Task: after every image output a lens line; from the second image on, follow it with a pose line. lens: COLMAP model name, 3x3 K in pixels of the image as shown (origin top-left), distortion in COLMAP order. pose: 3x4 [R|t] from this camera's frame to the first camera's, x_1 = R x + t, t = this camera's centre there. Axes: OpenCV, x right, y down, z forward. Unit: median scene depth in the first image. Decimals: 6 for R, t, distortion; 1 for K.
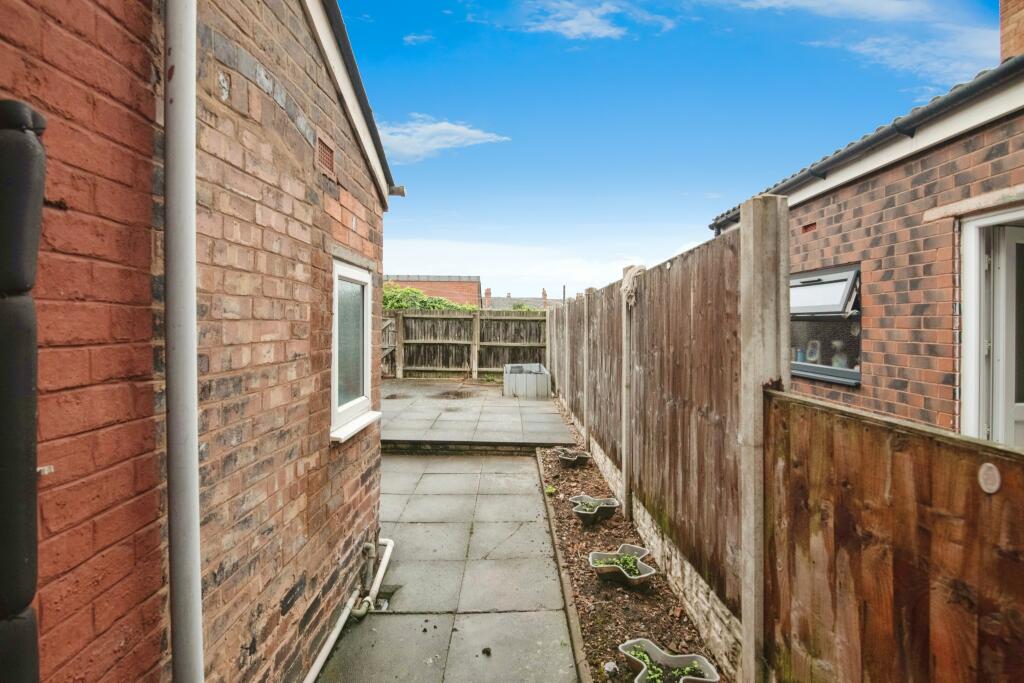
lens RADIAL K [[485.9, 0, 511.7], [0, 485.9, 324.1], [0, 0, 1]] dist [-0.023194, -0.000657]
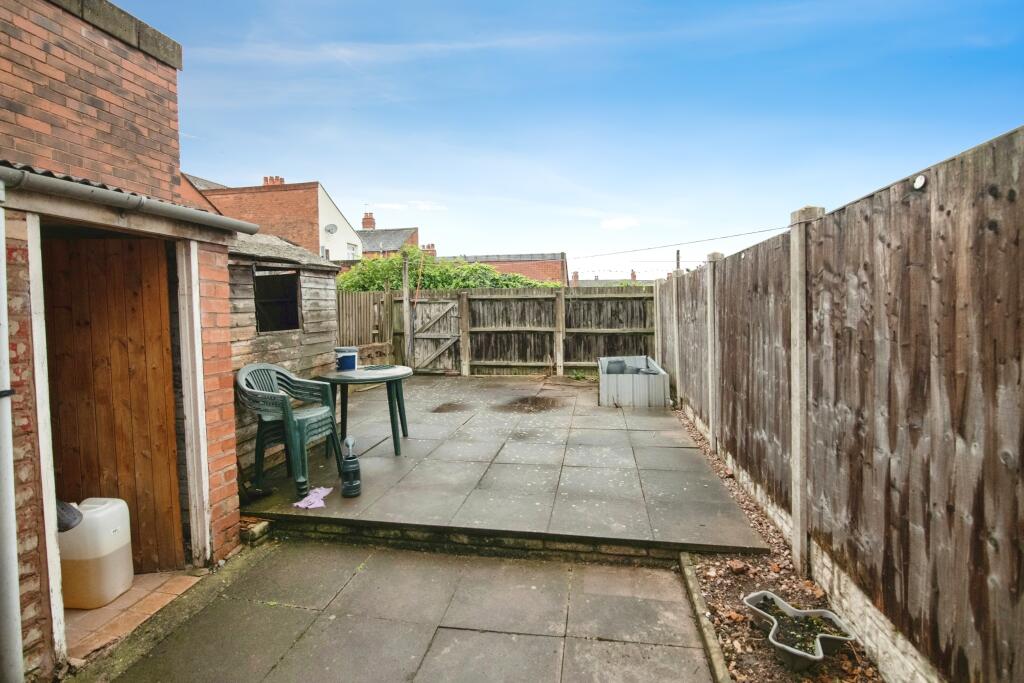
lens RADIAL K [[485.9, 0, 511.7], [0, 485.9, 324.1], [0, 0, 1]] dist [-0.023194, -0.000657]
pose [[0.983439, -0.019456, -0.180195, -0.010689], [0.025402, 0.999204, 0.030752, 0.004262], [0.179453, -0.034820, 0.983150, 0.228300]]
